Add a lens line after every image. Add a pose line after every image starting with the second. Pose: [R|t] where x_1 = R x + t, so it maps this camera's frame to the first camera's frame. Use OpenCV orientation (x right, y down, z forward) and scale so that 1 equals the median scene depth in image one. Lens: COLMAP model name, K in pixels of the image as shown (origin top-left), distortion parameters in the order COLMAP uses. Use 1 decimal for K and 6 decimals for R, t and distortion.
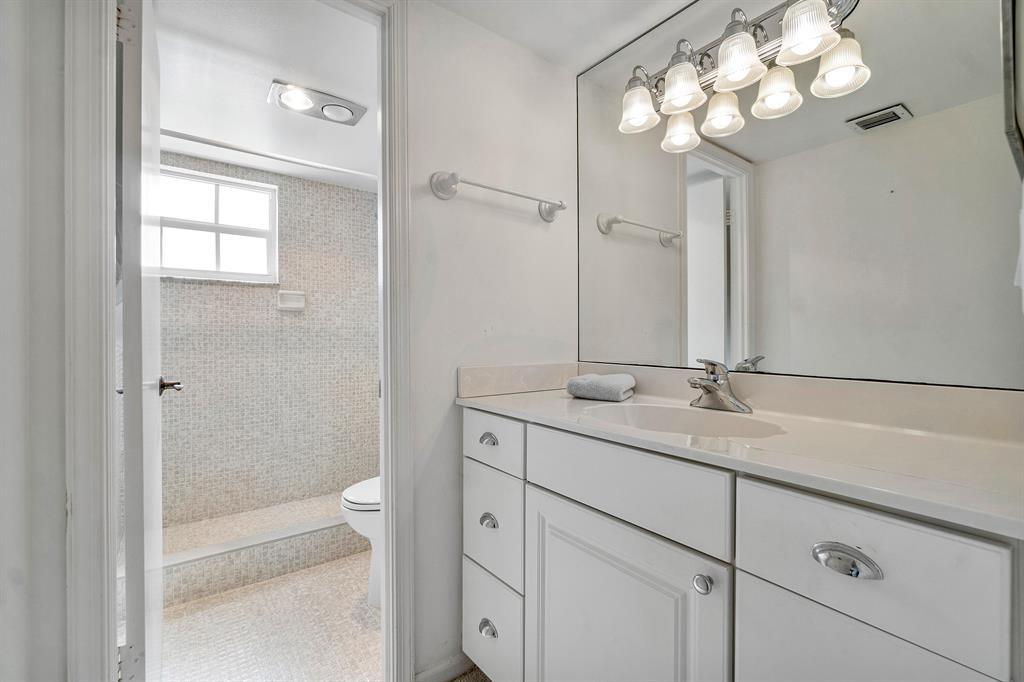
lens RADIAL K [[445.4, 0, 511.3], [0, 445.4, 339.5], [0, 0, 1]] dist [-0.003639, 0.000435]
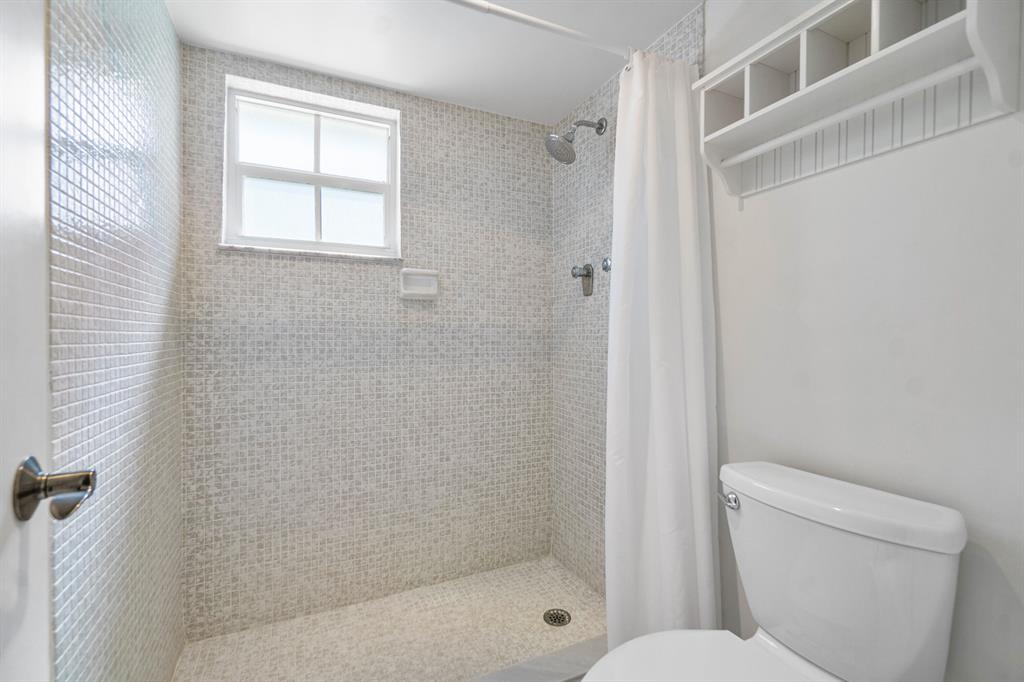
lens RADIAL K [[445.4, 0, 511.1], [0, 445.4, 340.1], [0, 0, 1]] dist [-0.003639, 0.000435]
pose [[0.978880, 0.001220, -0.204433, -0.227994], [-0.000863, 0.999998, 0.001835, -0.006317], [0.204434, -0.001620, 0.978879, 0.386453]]
